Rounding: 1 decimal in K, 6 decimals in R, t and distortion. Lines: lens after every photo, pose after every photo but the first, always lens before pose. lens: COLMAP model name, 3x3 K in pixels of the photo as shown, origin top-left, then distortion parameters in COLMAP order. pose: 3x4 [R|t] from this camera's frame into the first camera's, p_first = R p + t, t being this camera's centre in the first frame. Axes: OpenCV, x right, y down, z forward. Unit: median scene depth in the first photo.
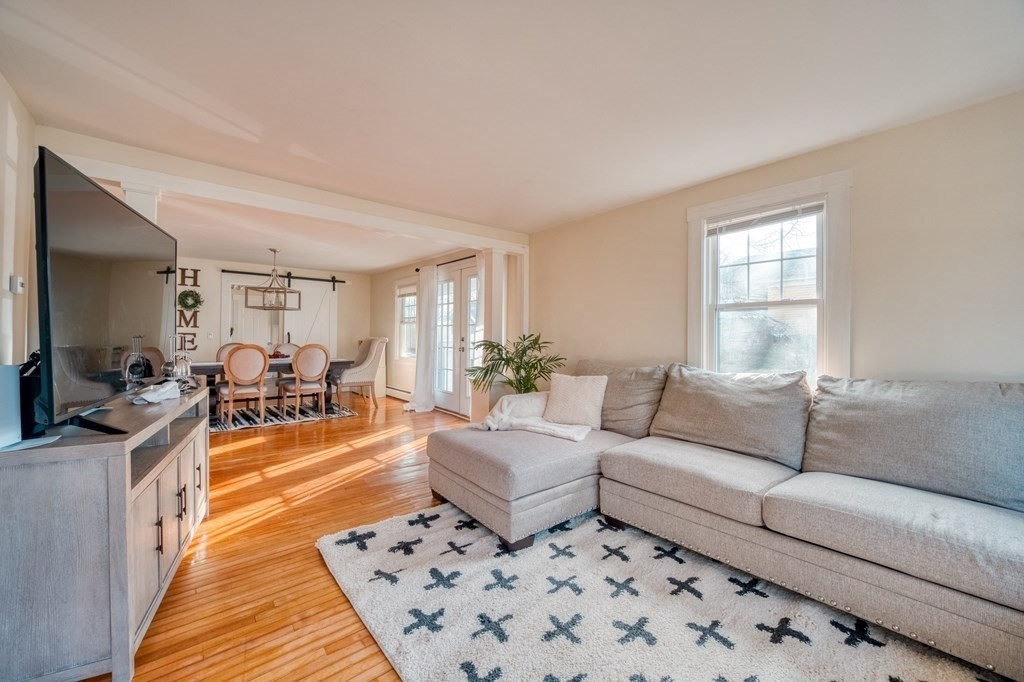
lens RADIAL K [[413.5, 0, 512.9], [0, 413.5, 336.9], [0, 0, 1]] dist [-0.011126, -0.001502]
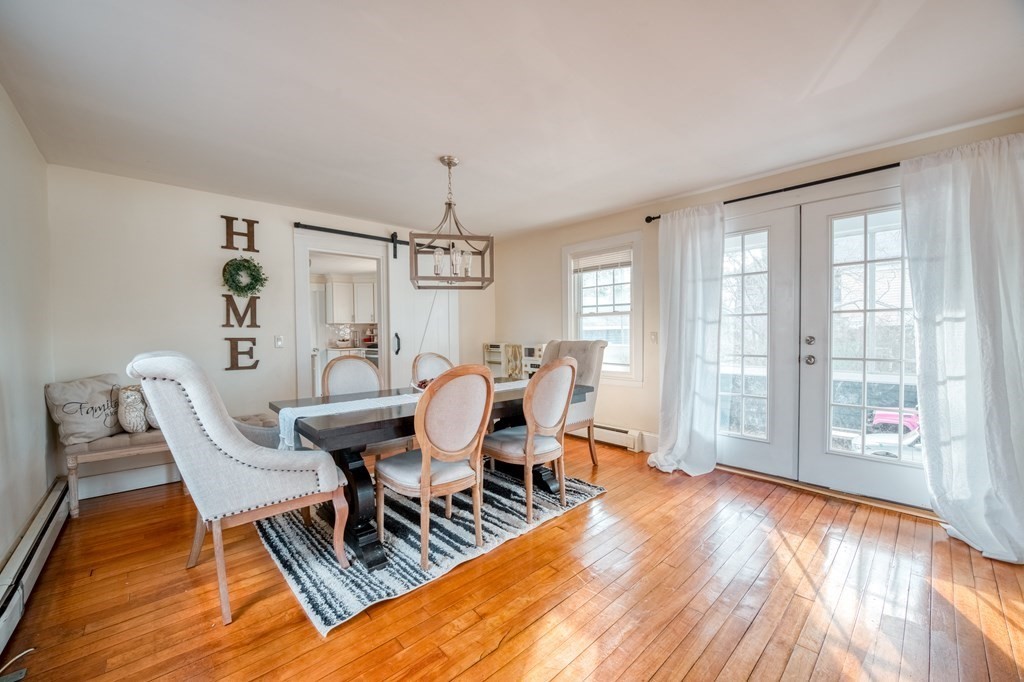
lens RADIAL K [[413.5, 0, 510.5], [0, 413.5, 343.3], [0, 0, 1]] dist [-0.011126, -0.001502]
pose [[0.999255, -0.018971, 0.033614, -0.455406], [0.018204, 0.999571, 0.022961, -0.008066], [-0.034035, -0.022332, 0.999171, 0.446291]]
